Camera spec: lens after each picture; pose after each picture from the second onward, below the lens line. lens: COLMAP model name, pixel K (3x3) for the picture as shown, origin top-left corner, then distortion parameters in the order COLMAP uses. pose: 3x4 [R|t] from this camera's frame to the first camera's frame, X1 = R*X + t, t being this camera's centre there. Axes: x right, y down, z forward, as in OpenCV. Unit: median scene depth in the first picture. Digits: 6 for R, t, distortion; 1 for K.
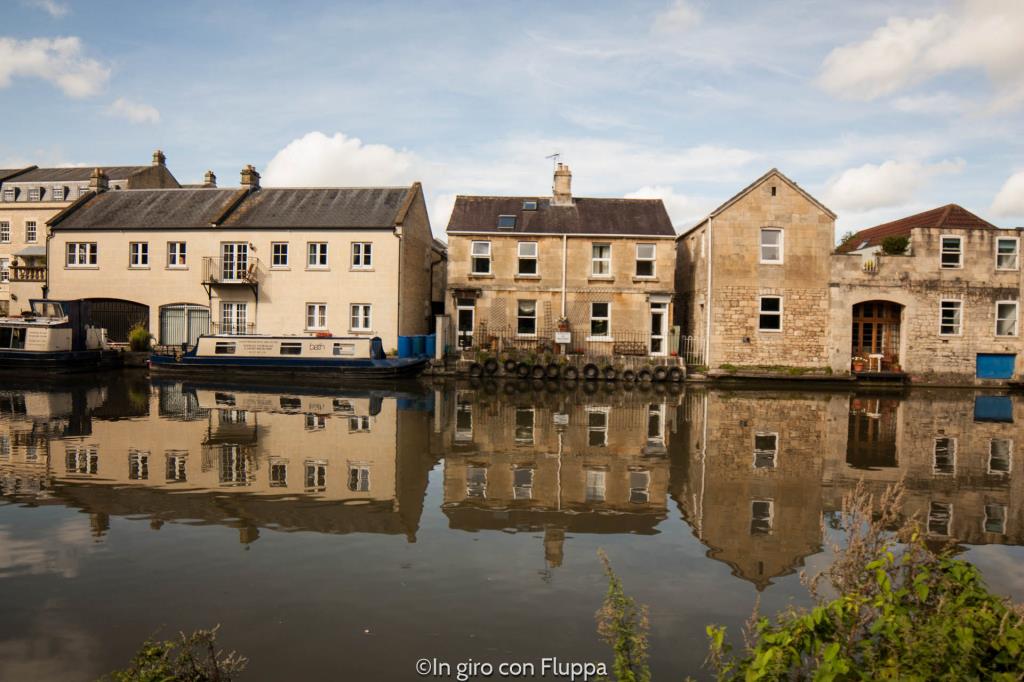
lens RADIAL K [[672.0, 0, 514.5], [0, 672.0, 336.1], [0, 0, 1]] dist [-0.124649, 0.056420]
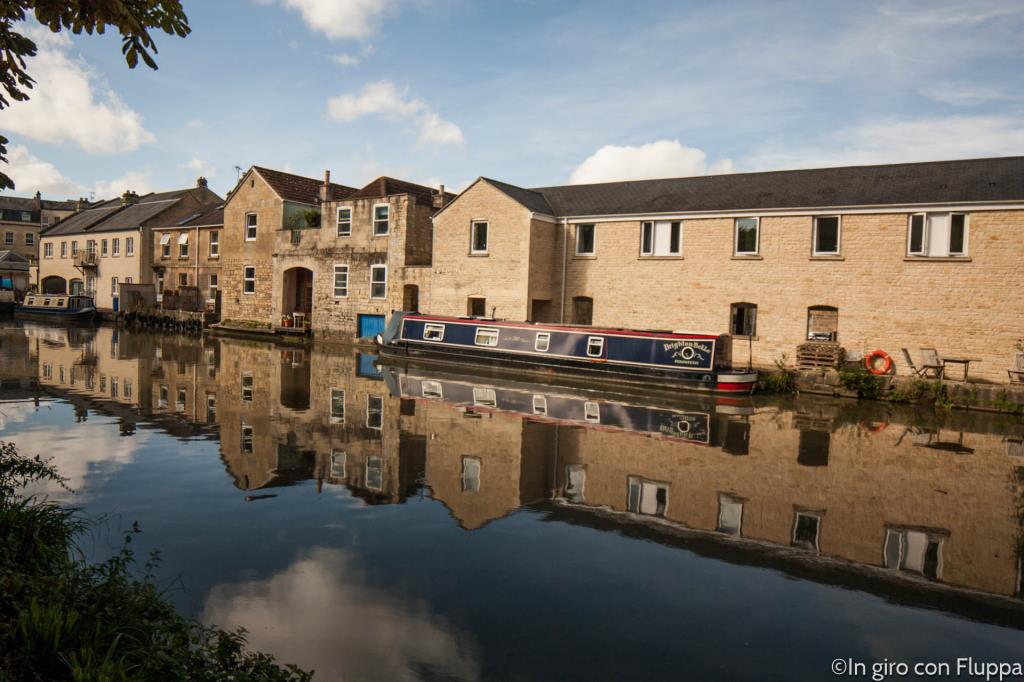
lens RADIAL K [[672.0, 0, 514.5], [0, 672.0, 336.1], [0, 0, 1]] dist [-0.124649, 0.056420]
pose [[0.871707, 0.038480, -0.488513, 1.496838], [-0.033901, 0.999259, 0.018218, 0.034703], [0.488853, 0.000680, 0.872366, 0.141452]]
